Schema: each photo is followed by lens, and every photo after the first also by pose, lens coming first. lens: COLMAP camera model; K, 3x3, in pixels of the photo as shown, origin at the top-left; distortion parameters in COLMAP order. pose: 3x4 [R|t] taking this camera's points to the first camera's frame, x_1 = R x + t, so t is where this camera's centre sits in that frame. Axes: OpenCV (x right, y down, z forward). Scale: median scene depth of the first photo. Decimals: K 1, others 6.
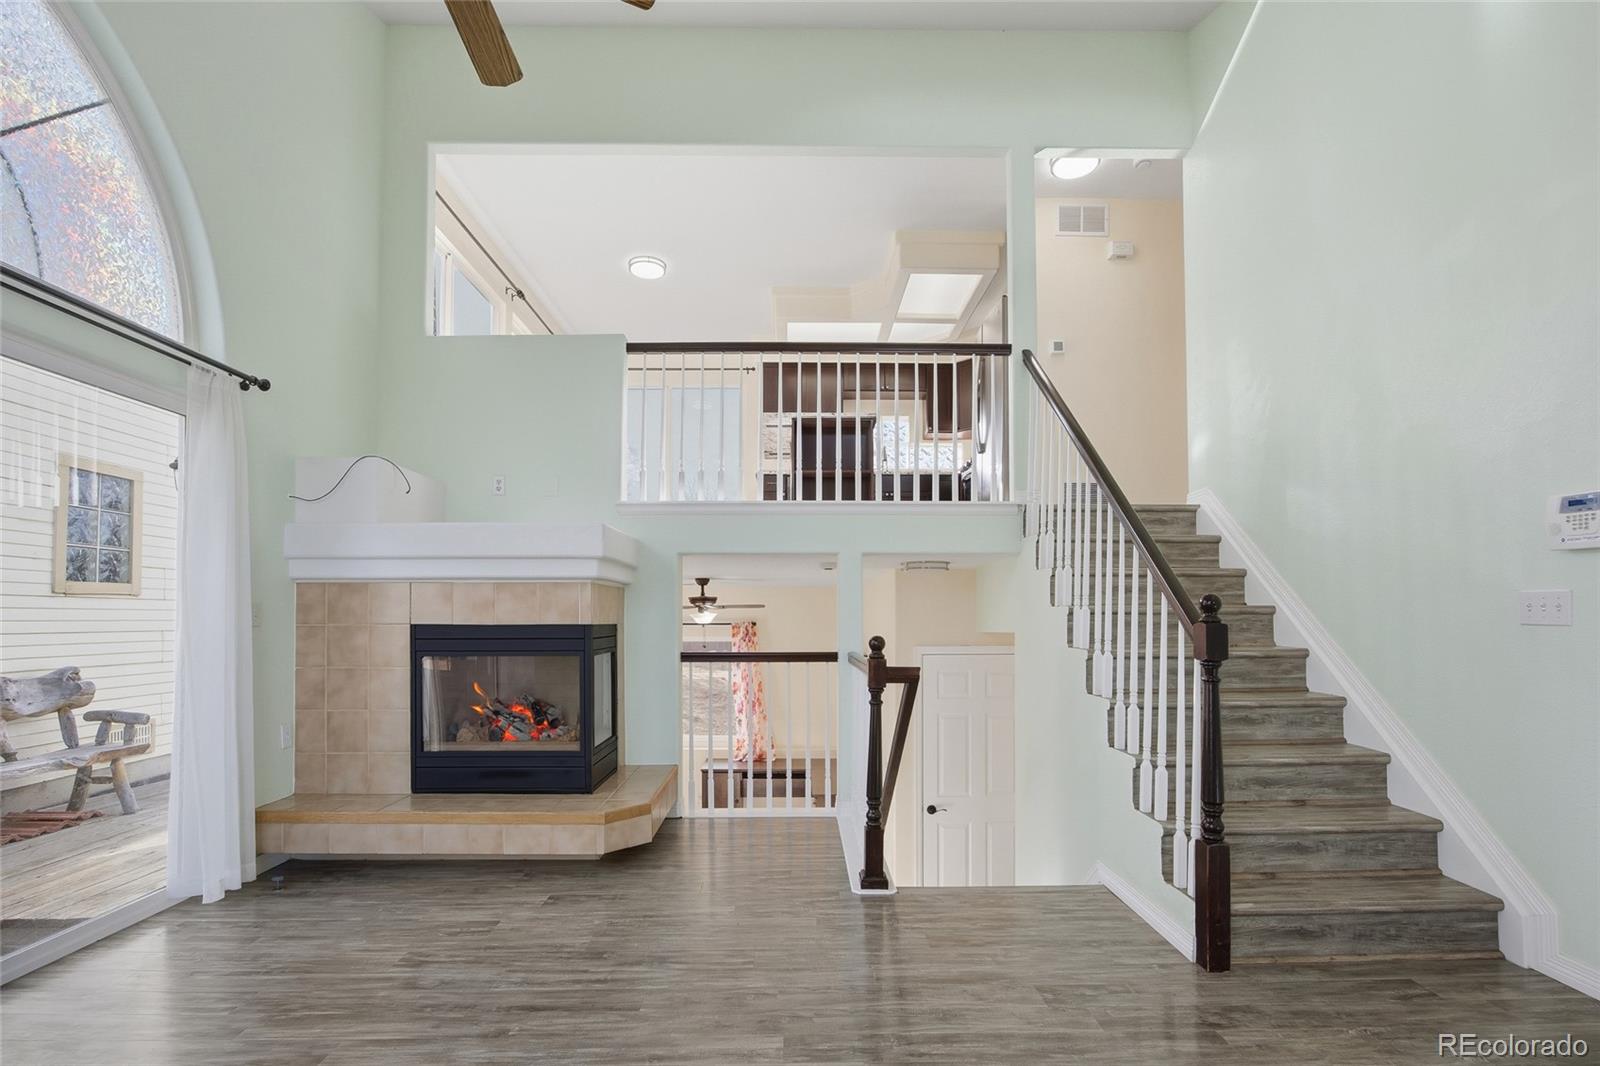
lens RADIAL K [[744.5, 0, 801.4], [0, 744.5, 610.6], [0, 0, 1]] dist [-0.031231, 0.016884]
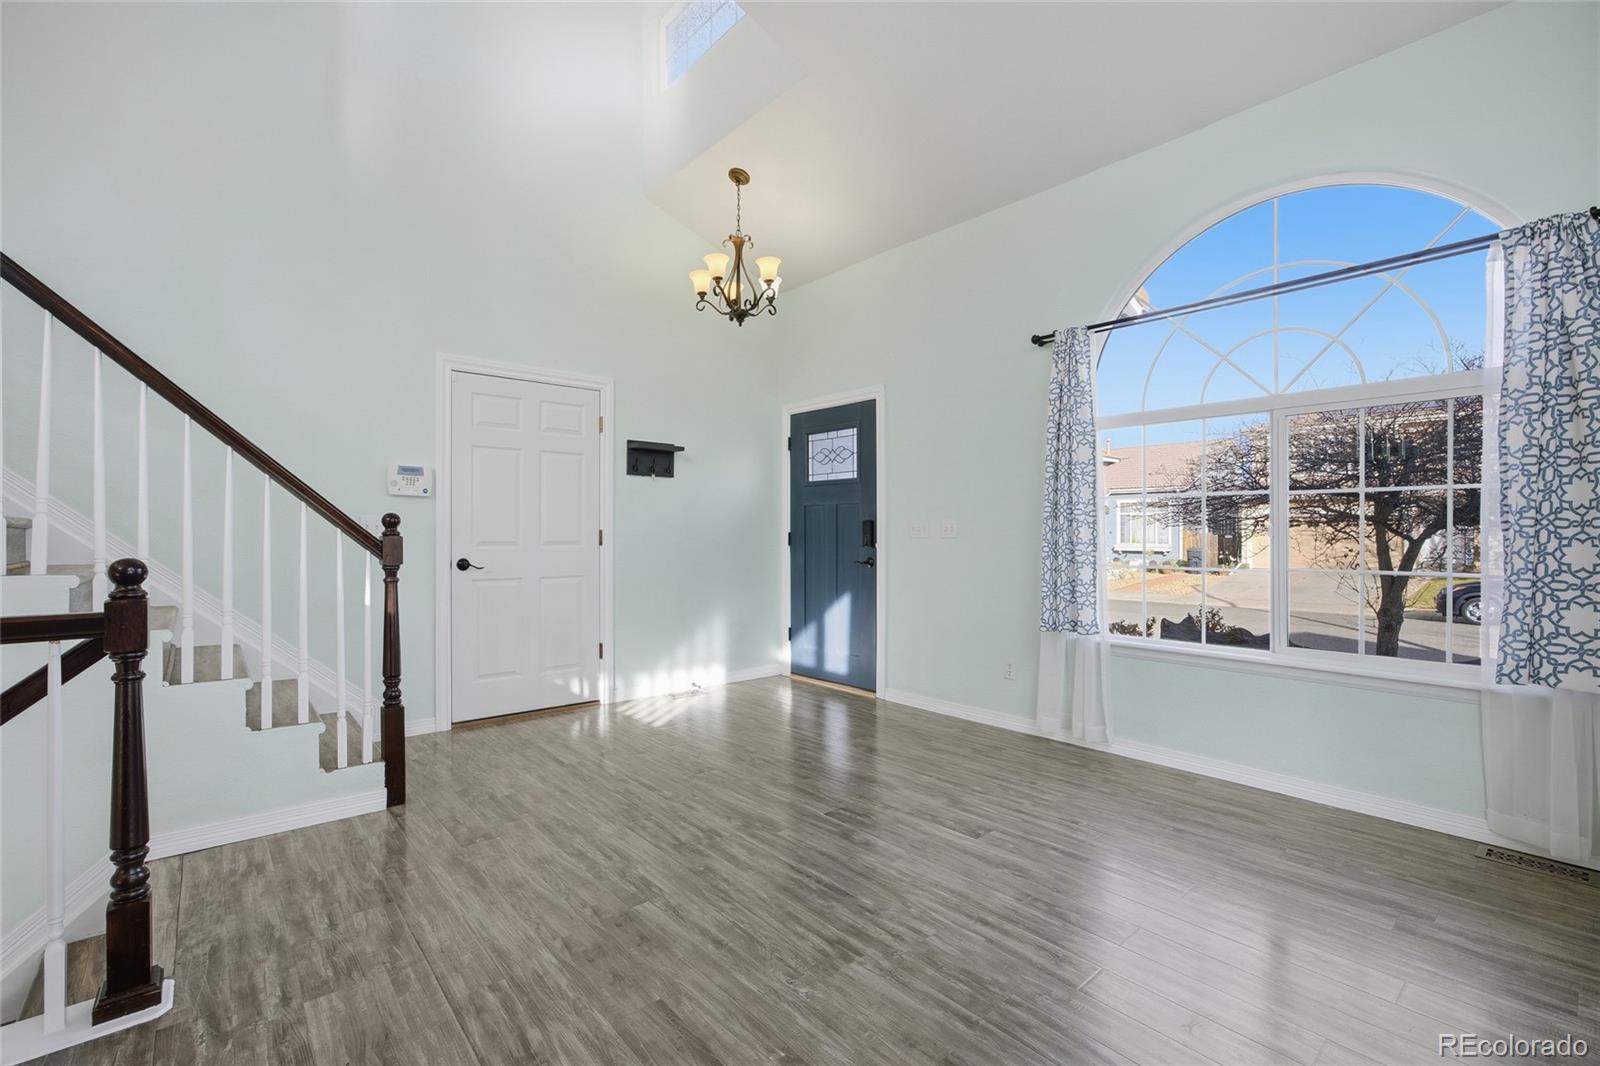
lens RADIAL K [[703.5, 0, 800.0], [0, 703.5, 533.0], [0, 0, 1]] dist [-0.031383, 0.008394]
pose [[-0.646211, 0.004487, 0.763146, -0.557302], [-0.004337, 0.999945, -0.009552, 0.014694], [-0.763146, -0.009482, -0.646156, 0.842019]]
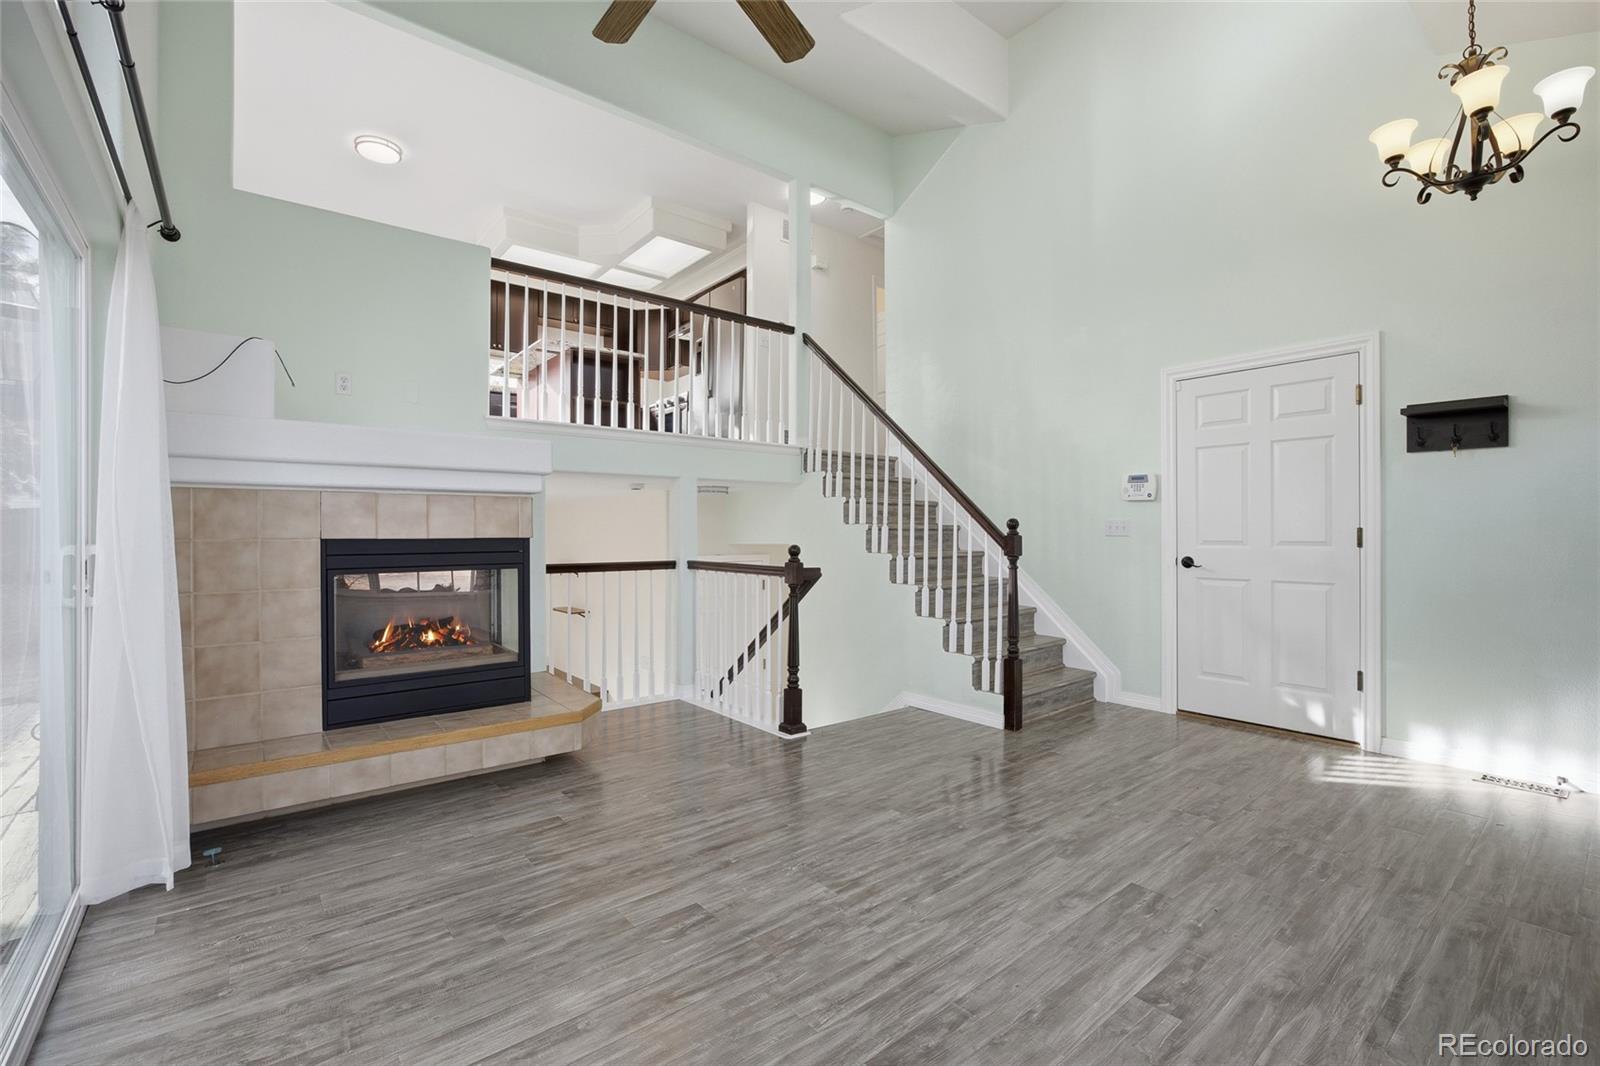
lens RADIAL K [[703.5, 0, 800.0], [0, 703.5, 533.0], [0, 0, 1]] dist [-0.031383, 0.008394]
pose [[0.786388, 0.000340, 0.617733, -0.596259], [-0.004863, 0.999972, 0.005641, 0.004165], [-0.617714, -0.007440, 0.786368, -0.000786]]
